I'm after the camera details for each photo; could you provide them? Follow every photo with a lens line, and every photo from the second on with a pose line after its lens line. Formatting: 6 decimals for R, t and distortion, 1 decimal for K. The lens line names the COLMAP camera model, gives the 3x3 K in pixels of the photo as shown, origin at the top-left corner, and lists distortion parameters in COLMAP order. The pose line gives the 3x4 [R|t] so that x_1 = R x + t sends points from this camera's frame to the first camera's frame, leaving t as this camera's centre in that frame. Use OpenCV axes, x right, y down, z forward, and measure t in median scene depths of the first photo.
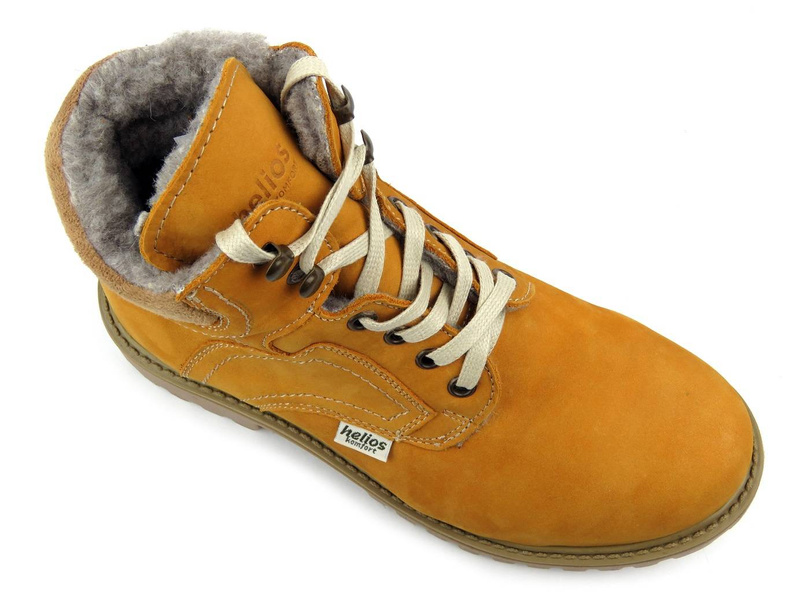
lens RADIAL K [[1094.4, 0, 400.0], [0, 1094.4, 300.0], [0, 0, 1]] dist [0.009477, 0.022461]
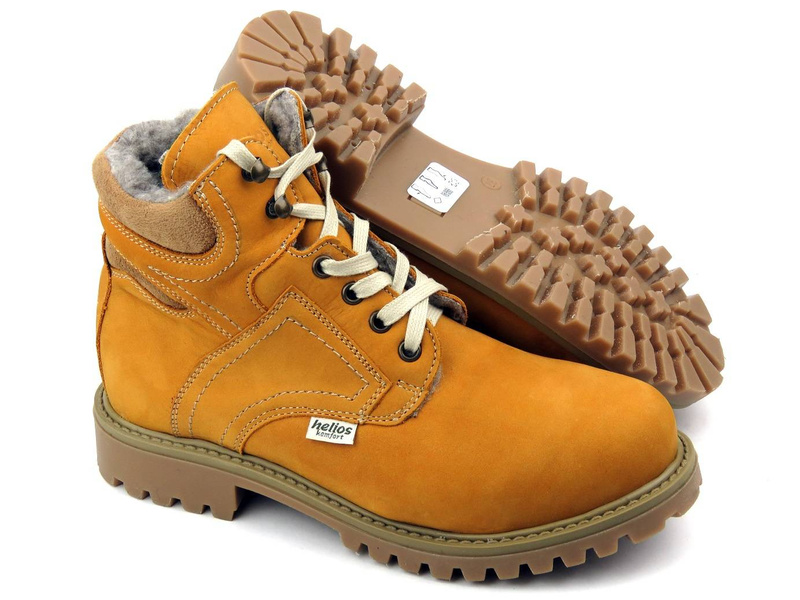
lens RADIAL K [[1709.8, 0, 400.6], [0, 1709.8, 344.2], [0, 0, 1]] dist [-0.022865, -0.122175]
pose [[0.997432, -0.067136, 0.024945, -0.000337], [0.066528, 0.739506, -0.669855, 1.291733], [0.026524, 0.669794, 0.742073, -0.389041]]
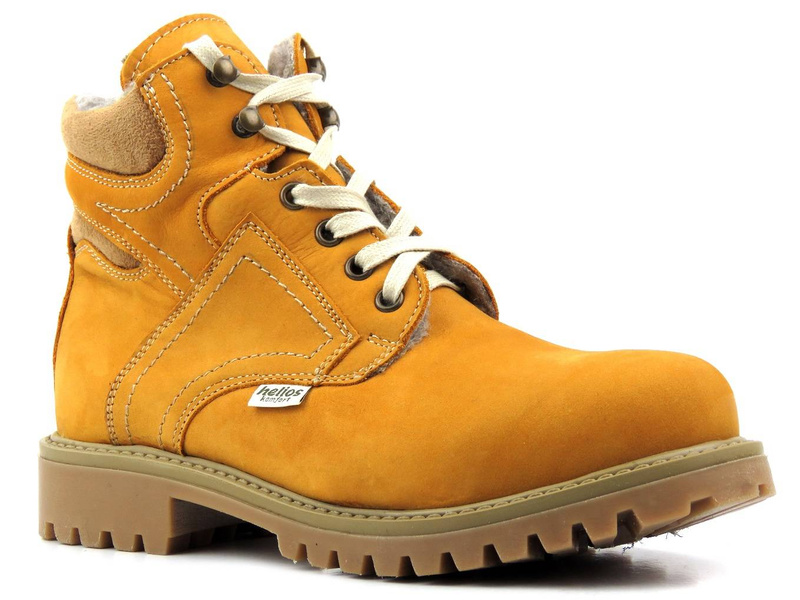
lens RADIAL K [[2580.8, 0, 400.0], [0, 2580.8, 300.0], [0, 0, 1]] dist [-0.065202, 0.613234]
pose [[0.969410, -0.045766, -0.241144, 0.575252], [-0.209326, 0.358879, -0.909609, 2.007446], [0.128171, 0.932261, 0.338321, 0.250281]]
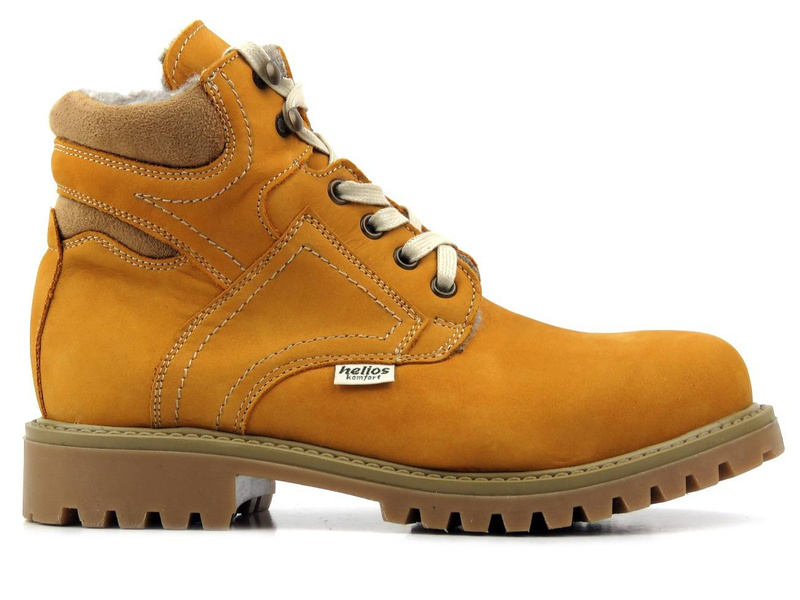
lens RADIAL K [[2253.4, 0, 400.0], [0, 2253.4, 300.0], [0, 0, 1]] dist [-0.060480, -0.560870]
pose [[0.949687, -0.045100, 0.309937, -0.621123], [0.306629, 0.335543, -0.890724, 1.900212], [-0.063826, 0.940945, 0.332490, 0.297897]]
